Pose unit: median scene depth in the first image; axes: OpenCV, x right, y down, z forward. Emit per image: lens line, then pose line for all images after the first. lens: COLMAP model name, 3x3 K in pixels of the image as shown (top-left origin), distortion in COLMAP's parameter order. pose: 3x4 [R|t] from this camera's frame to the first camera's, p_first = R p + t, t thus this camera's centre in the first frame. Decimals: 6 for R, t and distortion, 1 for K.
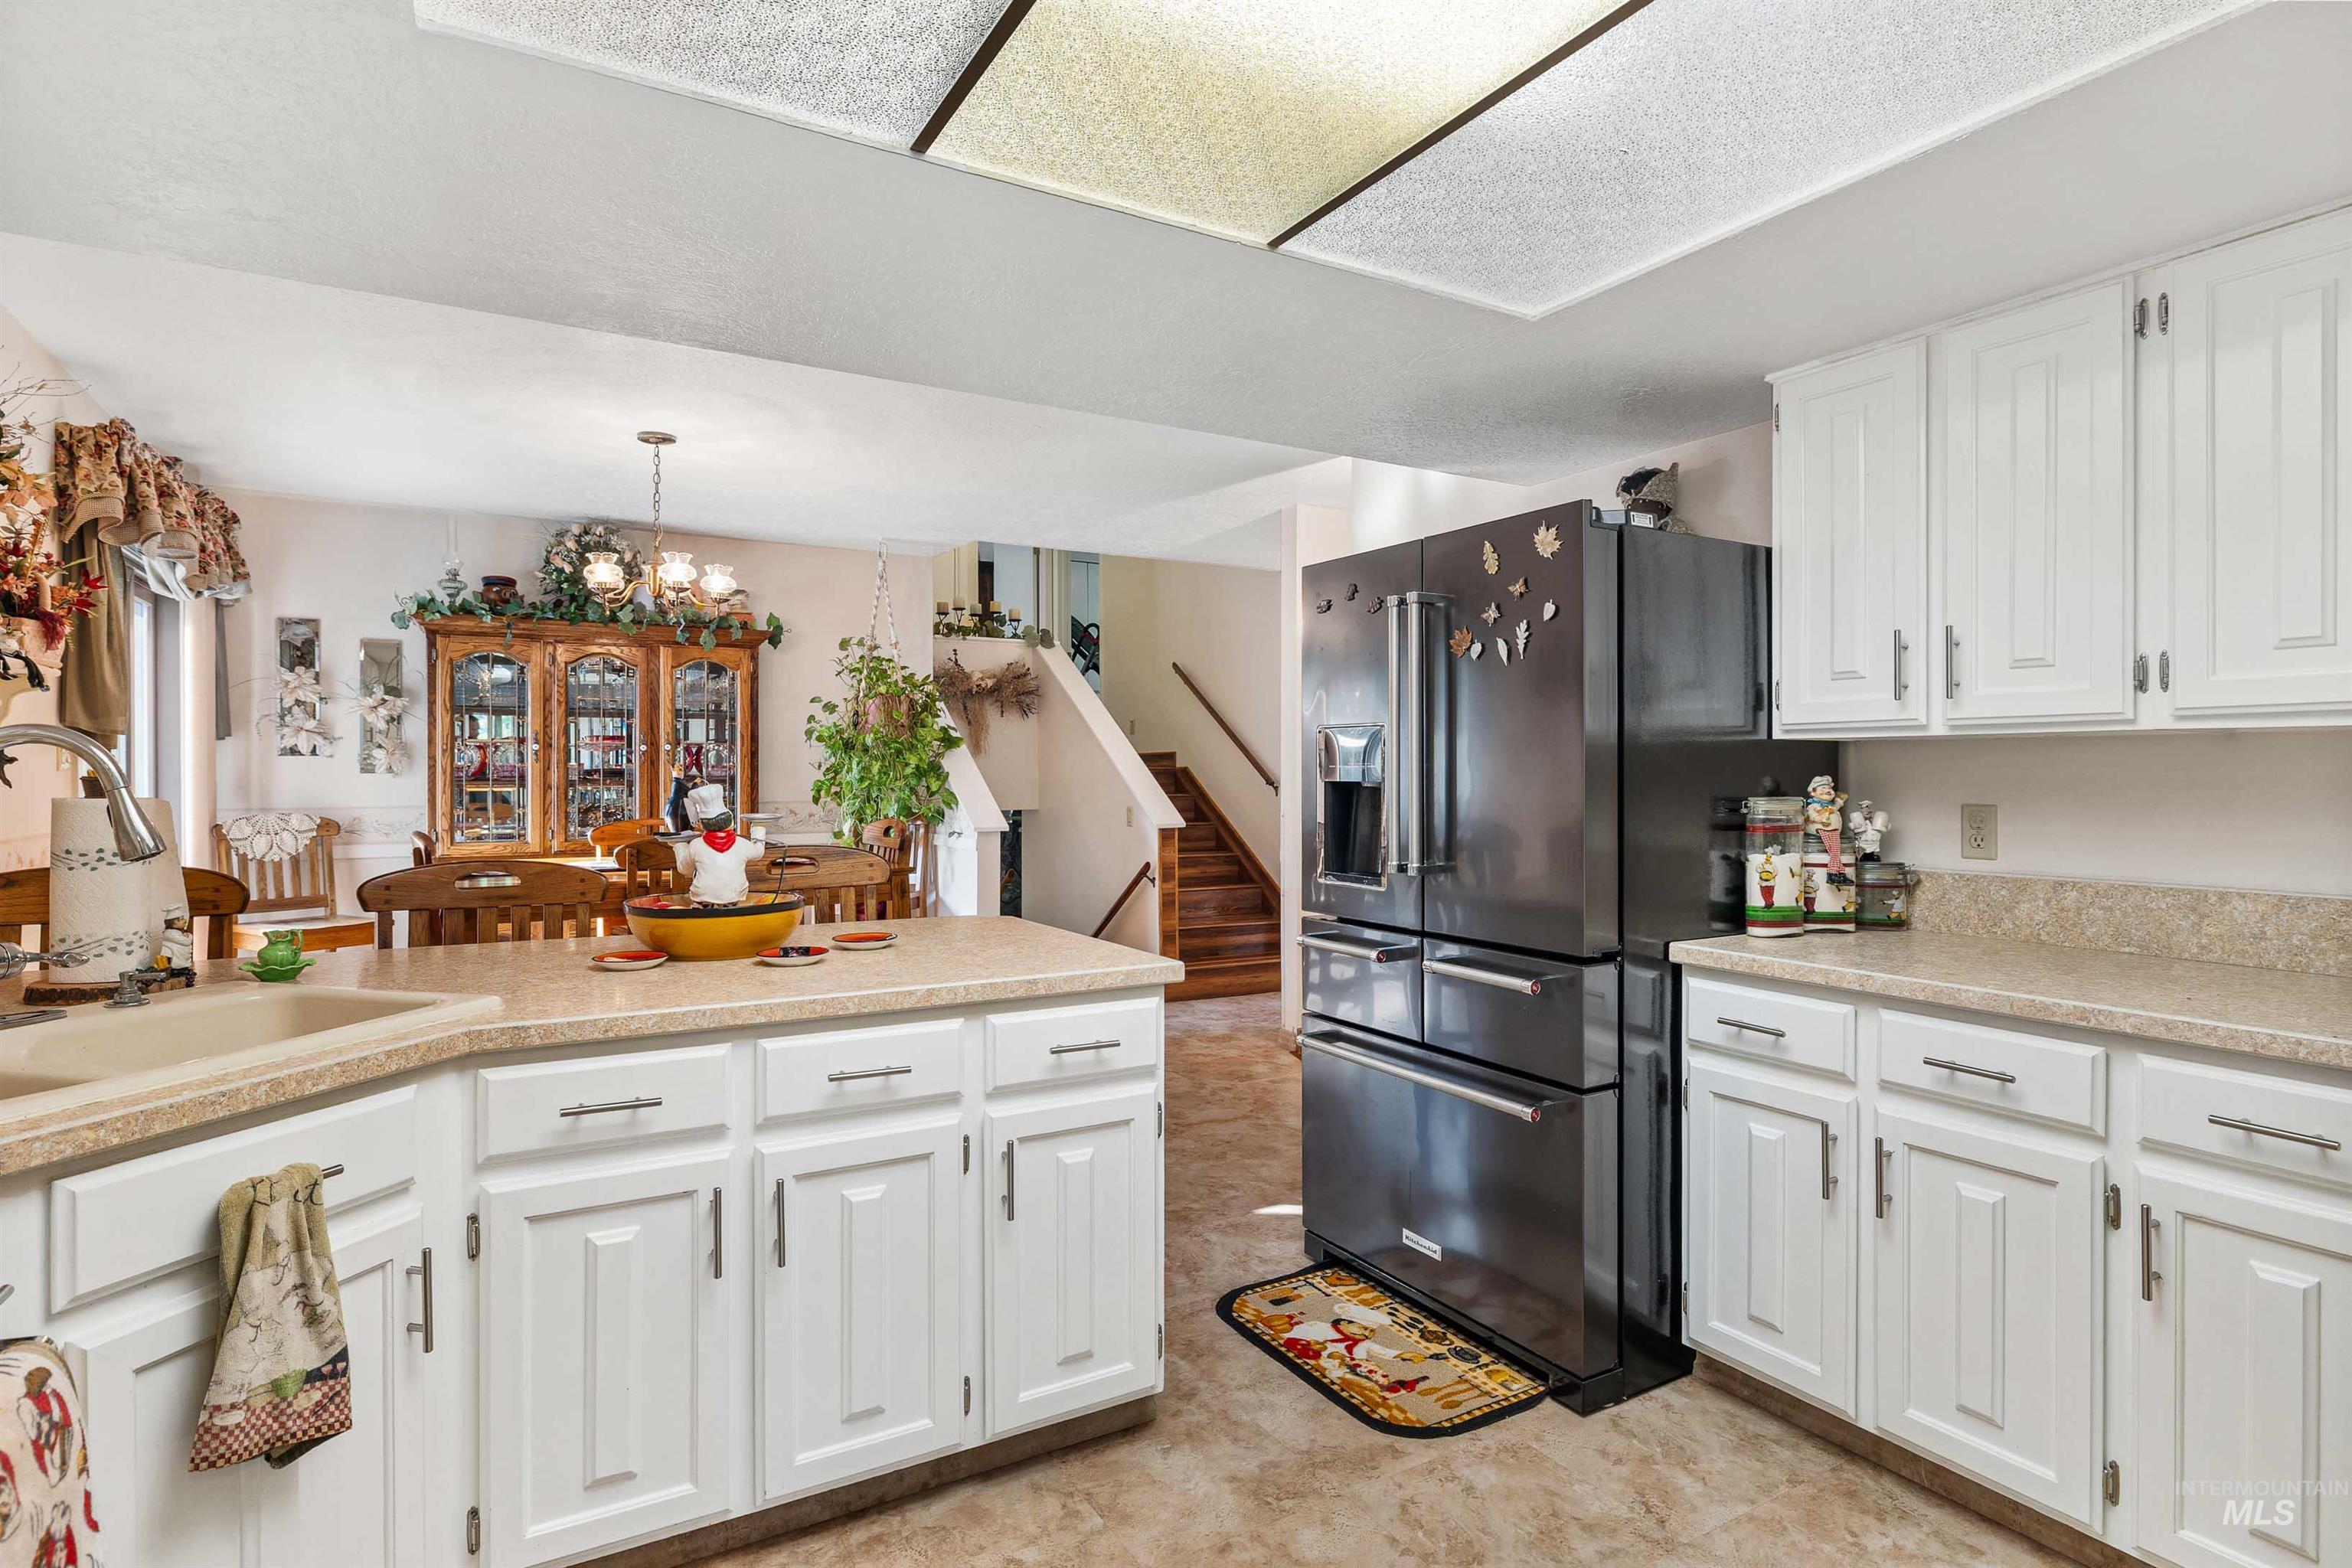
lens RADIAL K [[1198.3, 0, 1171.2], [0, 1198.3, 775.7], [0, 0, 1]] dist [-0.002614, 0.001150]
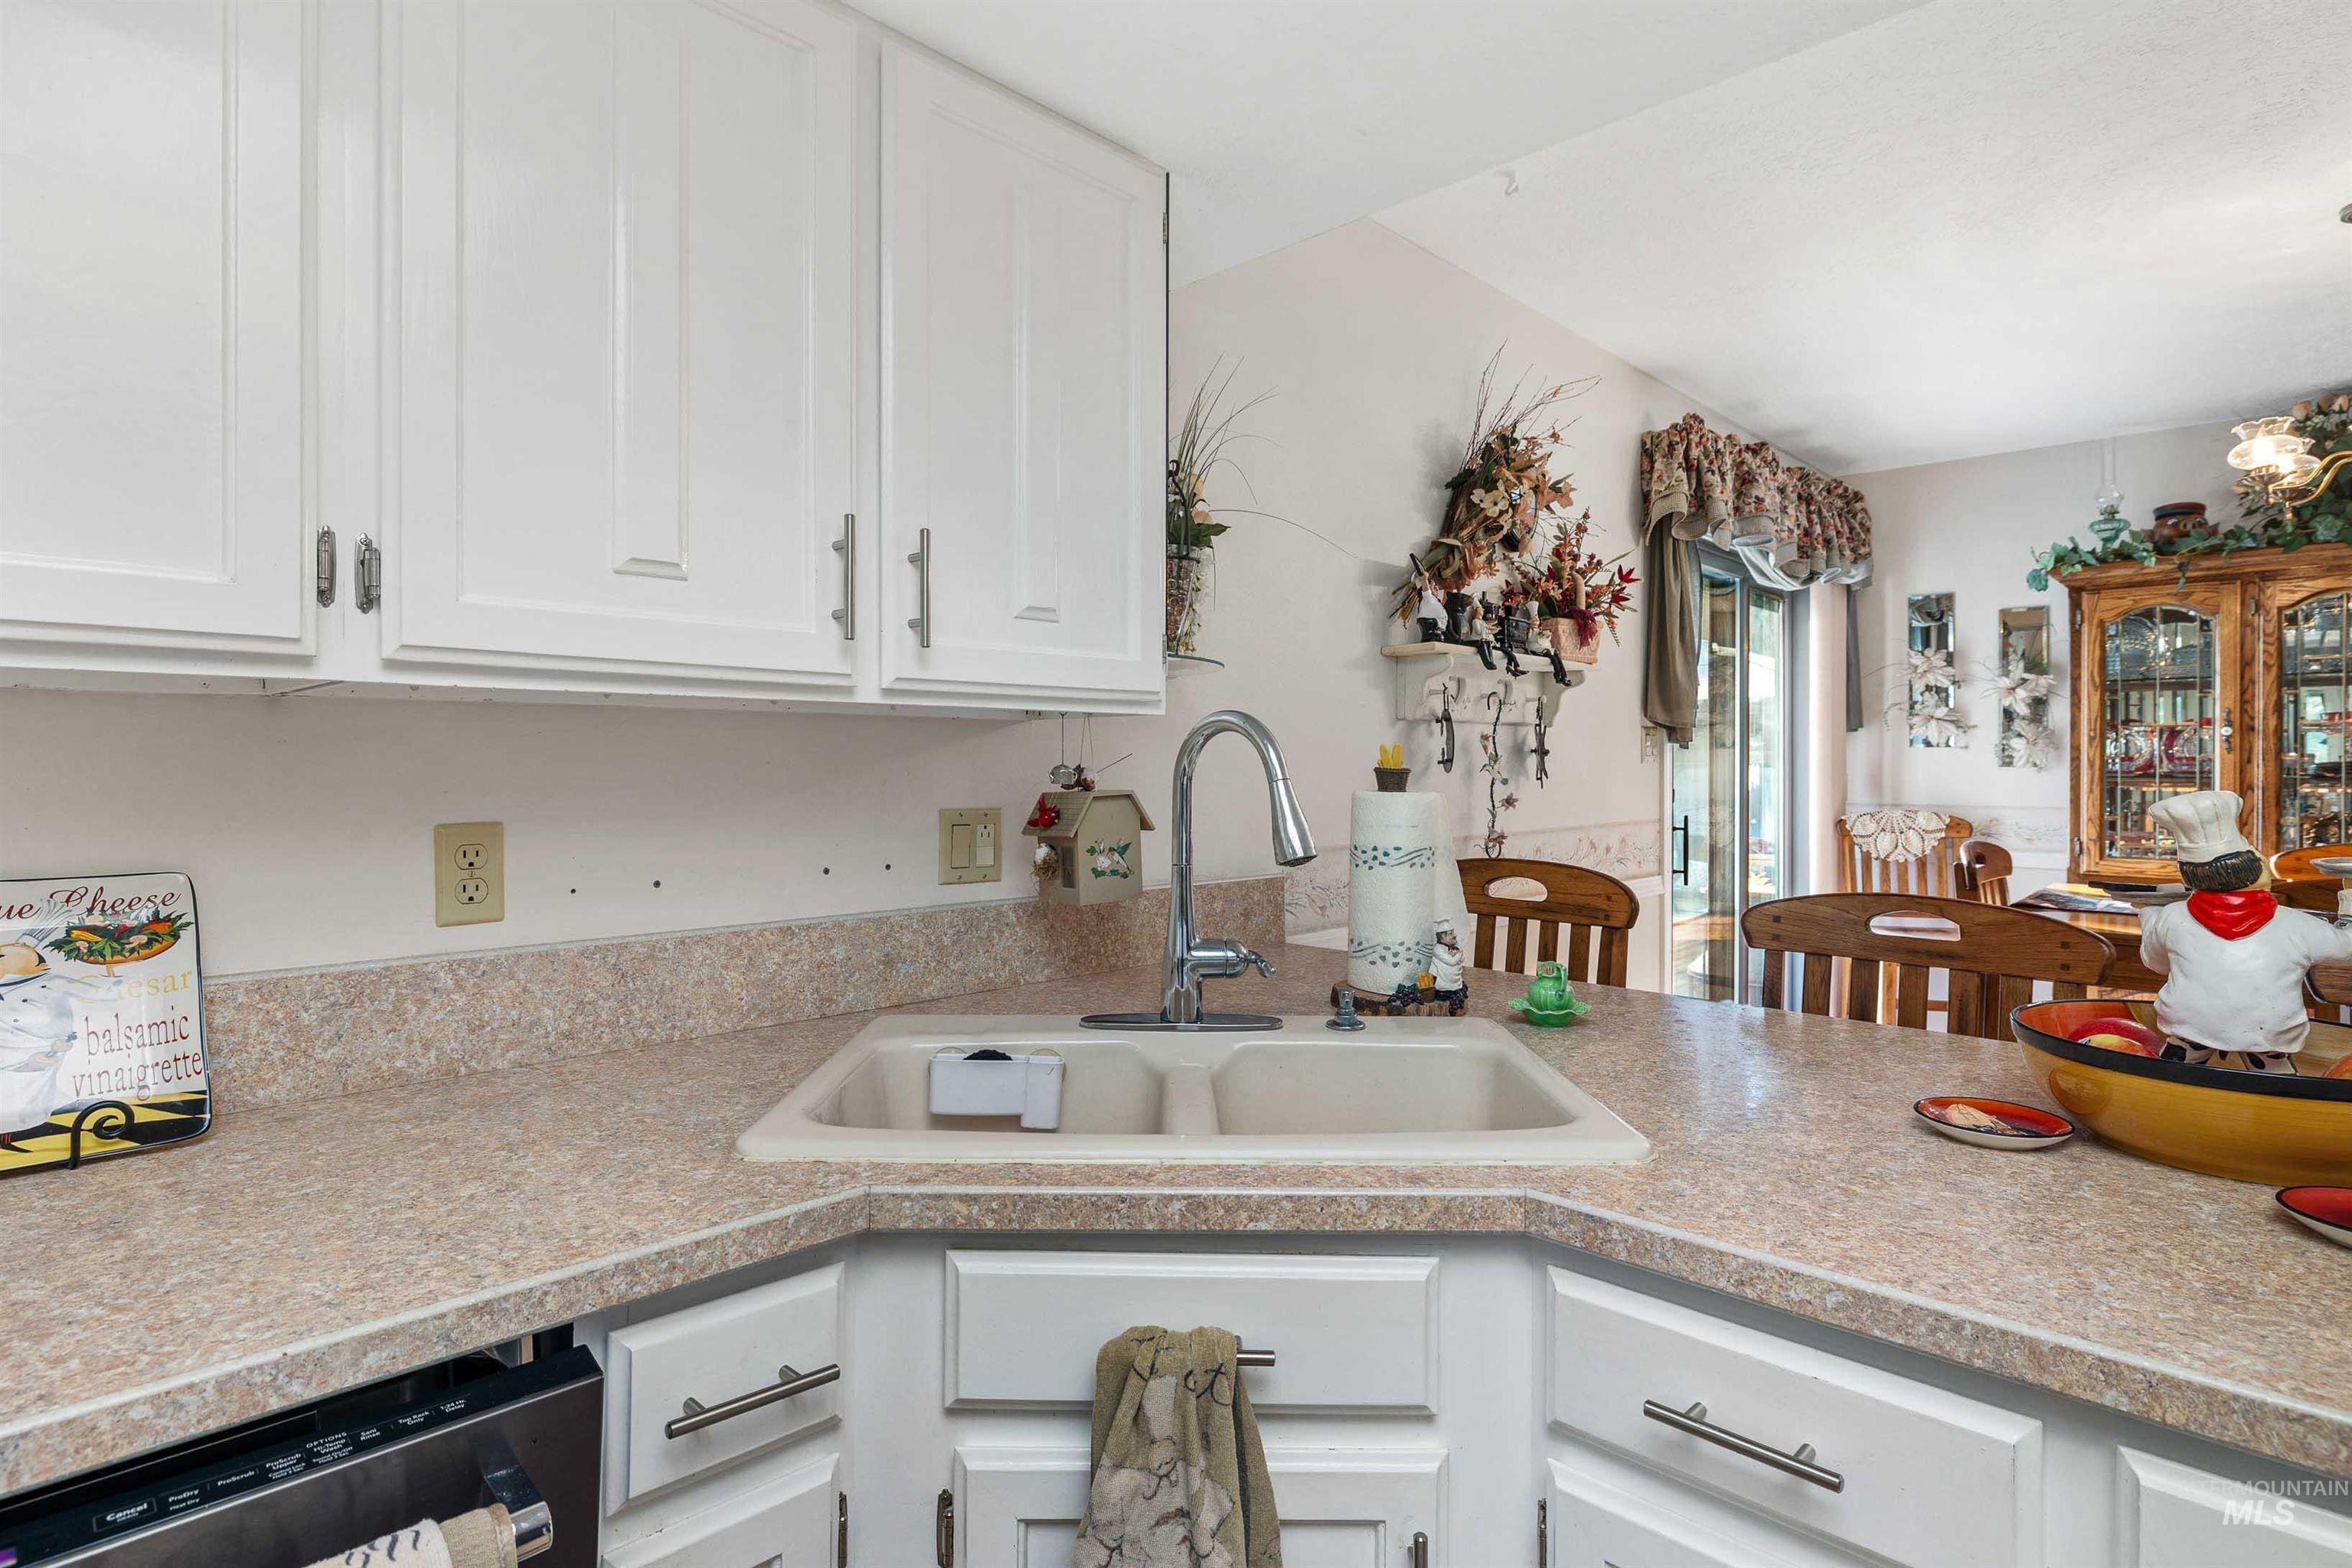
lens RADIAL K [[1198.3, 0, 1189.4], [0, 1198.3, 760.6], [0, 0, 1]] dist [-0.002614, 0.001150]
pose [[0.279722, -0.000300, -0.960081, -0.019245], [-0.006736, 0.999975, -0.002275, -0.000597], [0.960058, 0.007104, 0.279712, 0.217375]]
